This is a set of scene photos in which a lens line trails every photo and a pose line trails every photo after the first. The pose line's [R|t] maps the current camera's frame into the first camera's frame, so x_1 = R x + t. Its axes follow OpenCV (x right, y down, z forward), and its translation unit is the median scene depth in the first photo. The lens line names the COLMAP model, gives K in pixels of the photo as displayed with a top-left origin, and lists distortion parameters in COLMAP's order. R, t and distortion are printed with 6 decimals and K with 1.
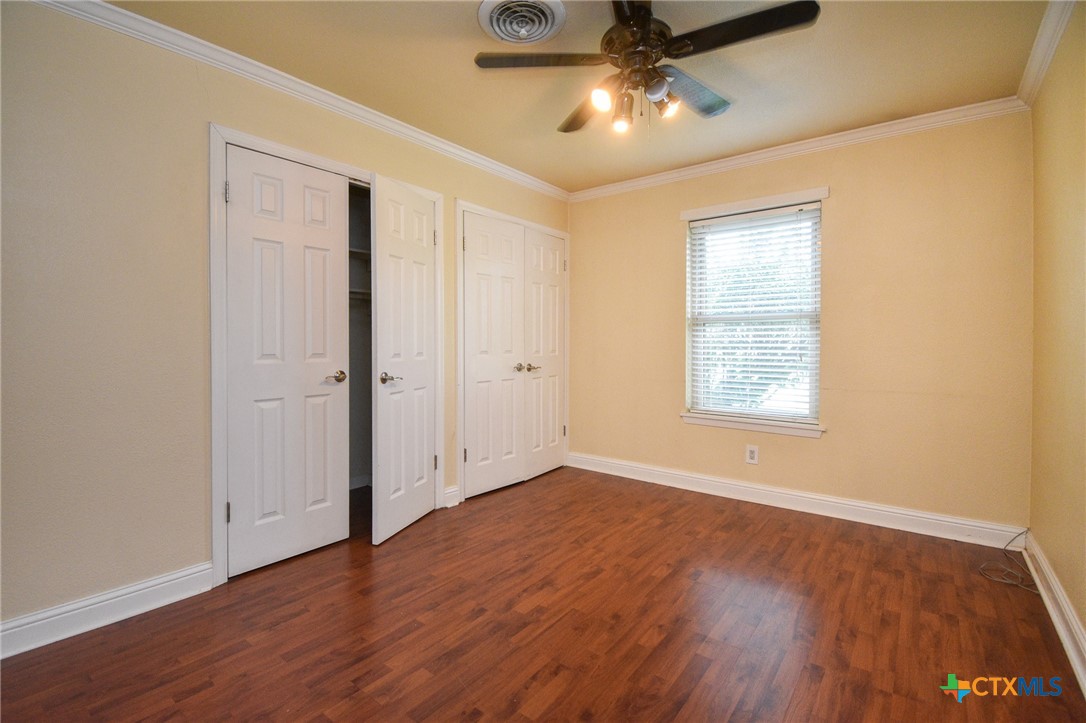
lens RADIAL K [[488.1, 0, 548.2], [0, 488.1, 349.5], [0, 0, 1]] dist [0.001198, -0.000015]
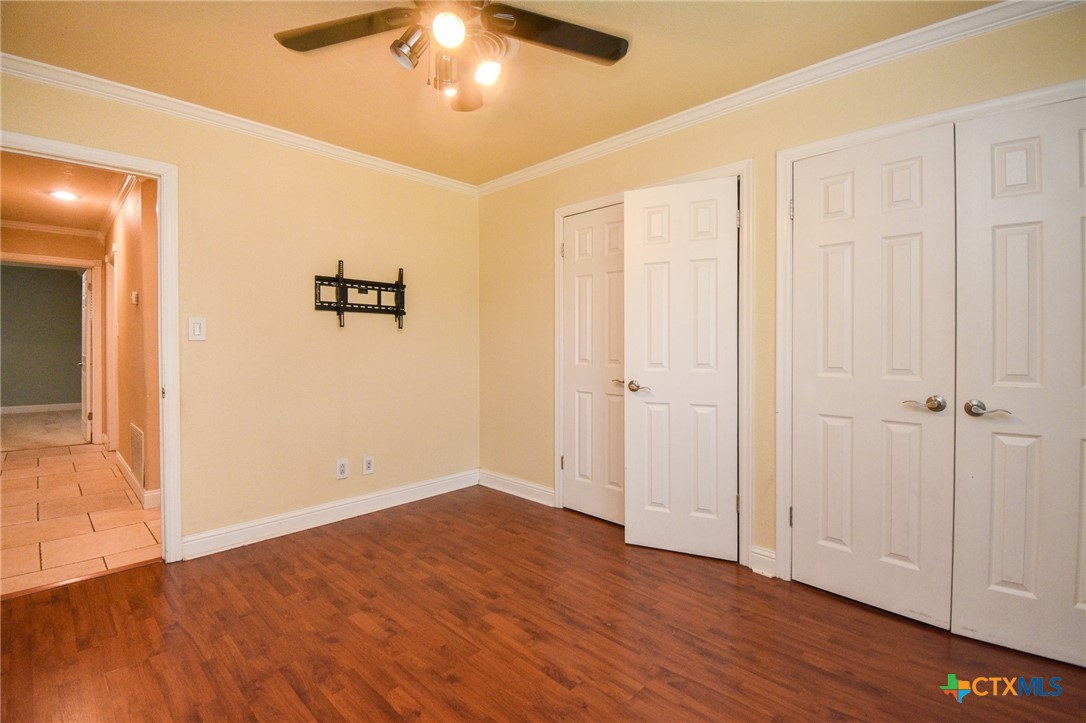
lens RADIAL K [[488.1, 0, 548.2], [0, 488.1, 349.5], [0, 0, 1]] dist [0.001198, -0.000015]
pose [[-0.104222, -0.006585, -0.994532, 0.728066], [-0.032395, 0.999470, -0.003223, -0.008955], [0.994026, 0.031882, -0.104380, 0.950825]]
